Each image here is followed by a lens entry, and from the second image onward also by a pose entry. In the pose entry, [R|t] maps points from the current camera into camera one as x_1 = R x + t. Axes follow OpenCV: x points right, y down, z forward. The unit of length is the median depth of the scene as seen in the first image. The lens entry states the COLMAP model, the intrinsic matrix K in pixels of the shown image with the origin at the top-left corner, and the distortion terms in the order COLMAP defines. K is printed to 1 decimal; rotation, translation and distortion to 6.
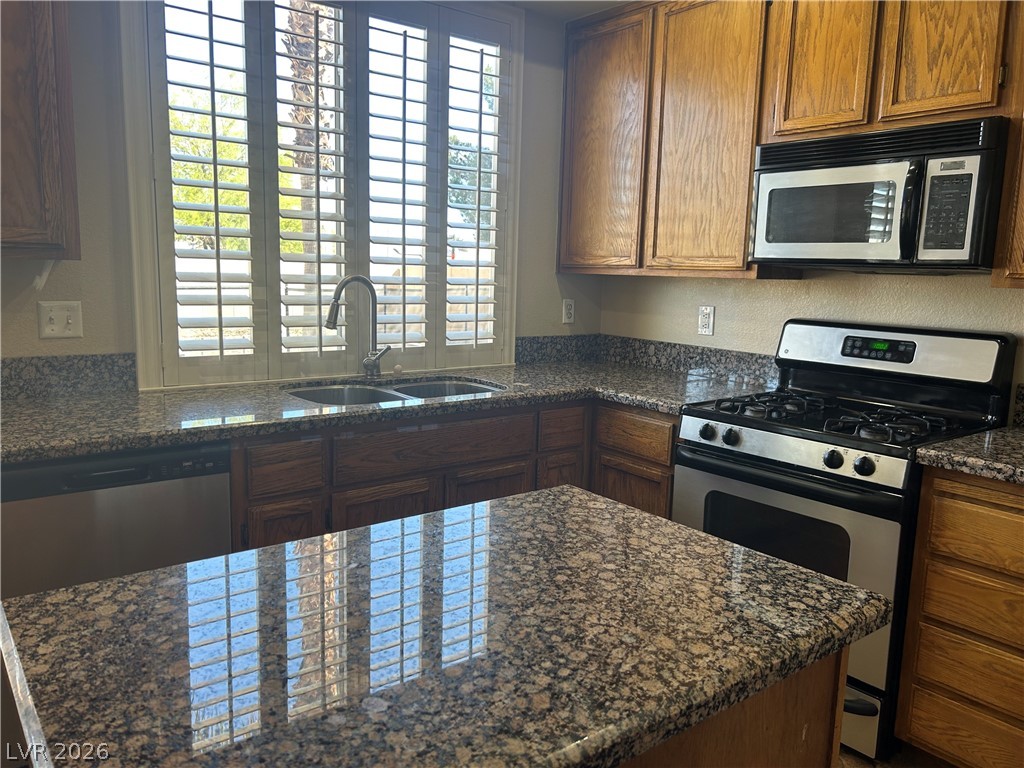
lens RADIAL K [[784.0, 0, 520.7], [0, 784.0, 382.1], [0, 0, 1]] dist [0.075848, -0.076942]
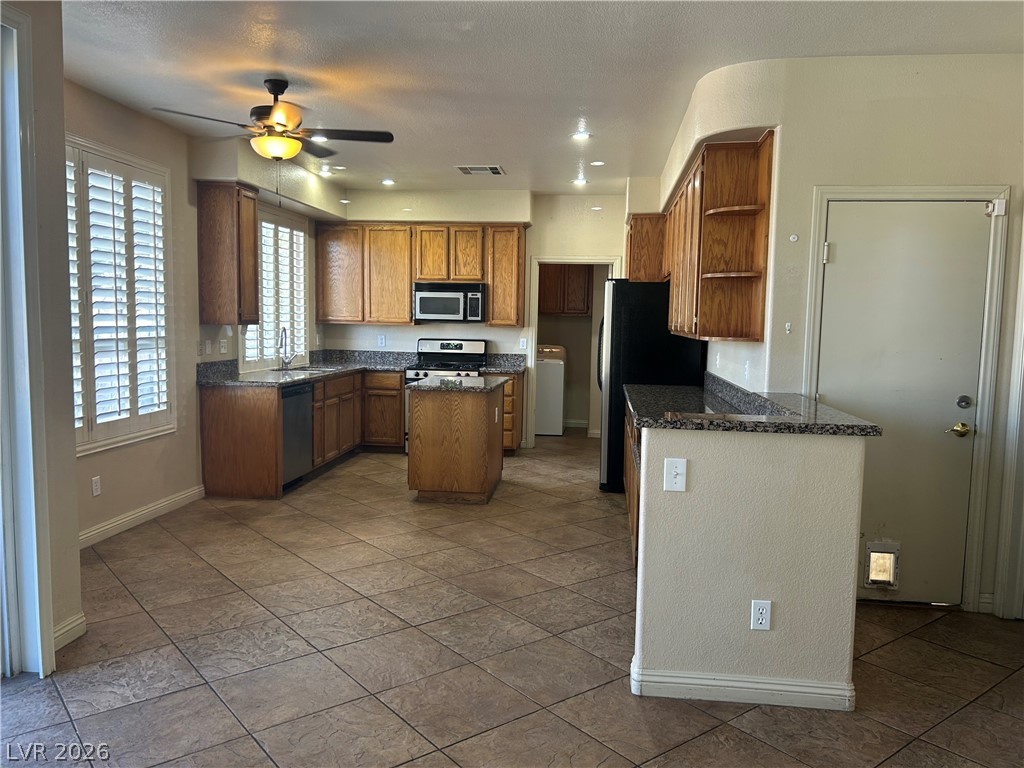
lens RADIAL K [[784.0, 0, 521.9], [0, 784.0, 404.7], [0, 0, 1]] dist [0.075848, -0.076942]
pose [[0.705148, -0.093931, 0.702811, -2.160361], [0.106113, 0.994004, 0.026383, 0.187072], [-0.701075, 0.055973, 0.710887, -1.948432]]
